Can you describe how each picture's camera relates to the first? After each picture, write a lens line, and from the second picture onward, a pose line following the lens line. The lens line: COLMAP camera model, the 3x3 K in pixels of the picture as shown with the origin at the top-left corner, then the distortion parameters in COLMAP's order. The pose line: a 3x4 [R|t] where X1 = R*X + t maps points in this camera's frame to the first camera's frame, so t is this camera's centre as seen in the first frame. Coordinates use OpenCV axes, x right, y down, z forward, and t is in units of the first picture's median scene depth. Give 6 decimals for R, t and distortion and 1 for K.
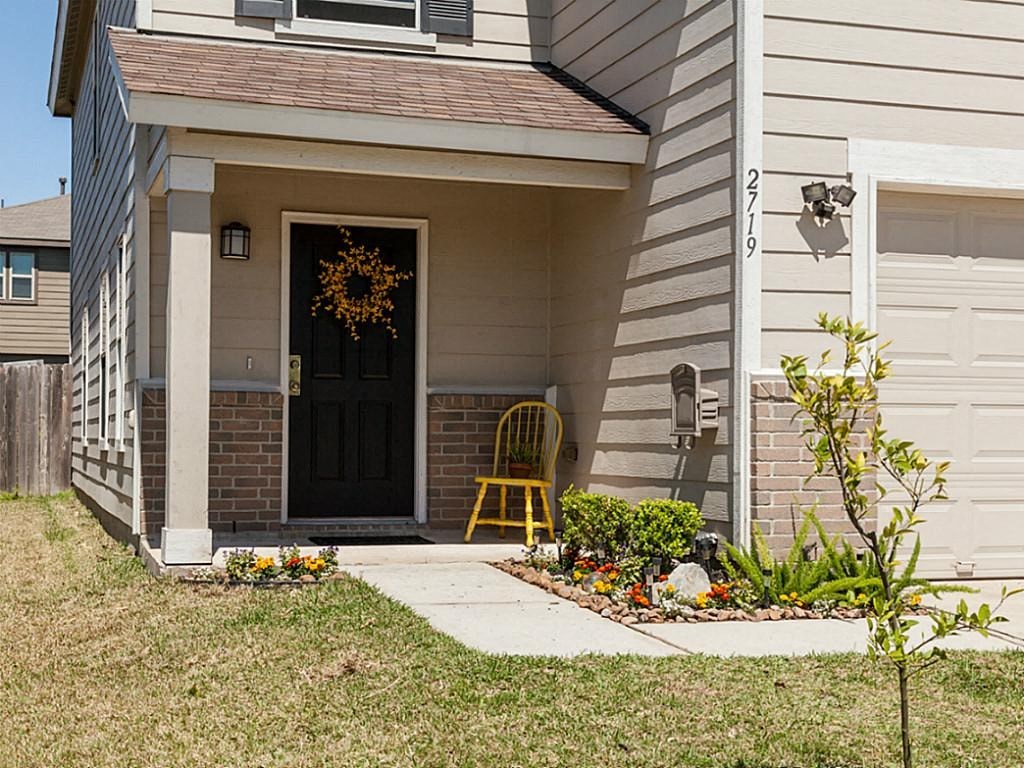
lens RADIAL K [[1538.9, 0, 512.8], [0, 1538.9, 422.8], [0, 0, 1]] dist [0.018457, -0.004478]
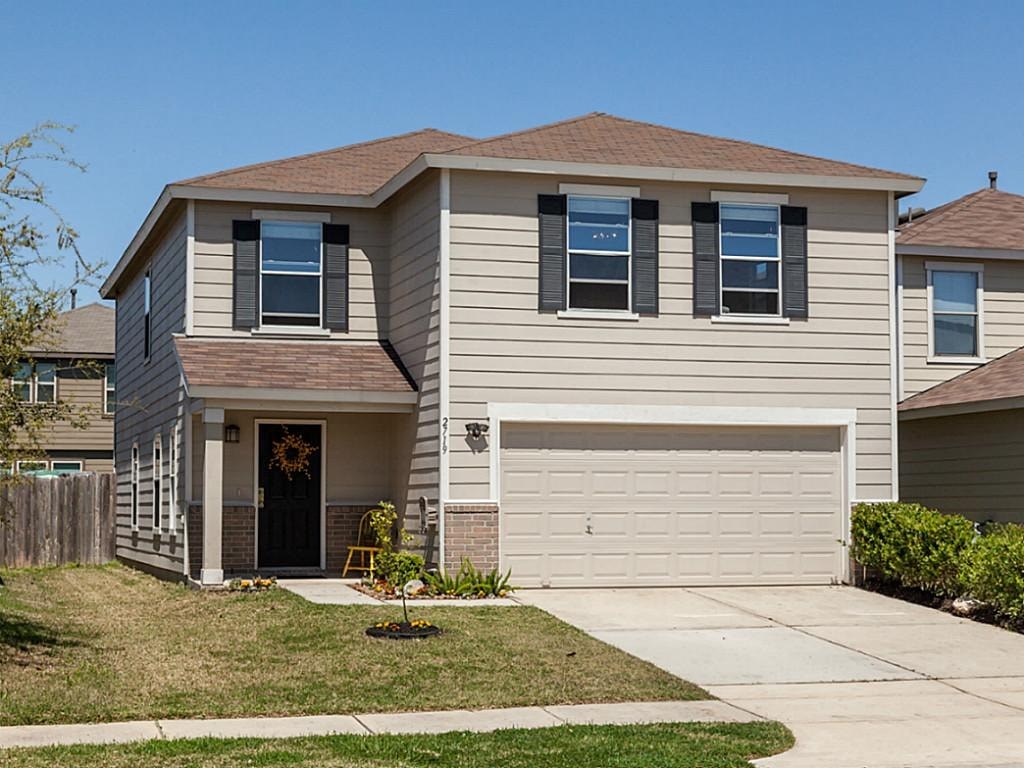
lens RADIAL K [[1899.5, 0, 512.0], [0, 1899.5, 384.0], [0, 0, 1]] dist [-0.028798, -0.143232]
pose [[0.999626, -0.010062, -0.025432, 0.262029], [0.008620, 0.998384, -0.056177, -0.037512], [0.025956, 0.055937, 0.998097, -1.545114]]
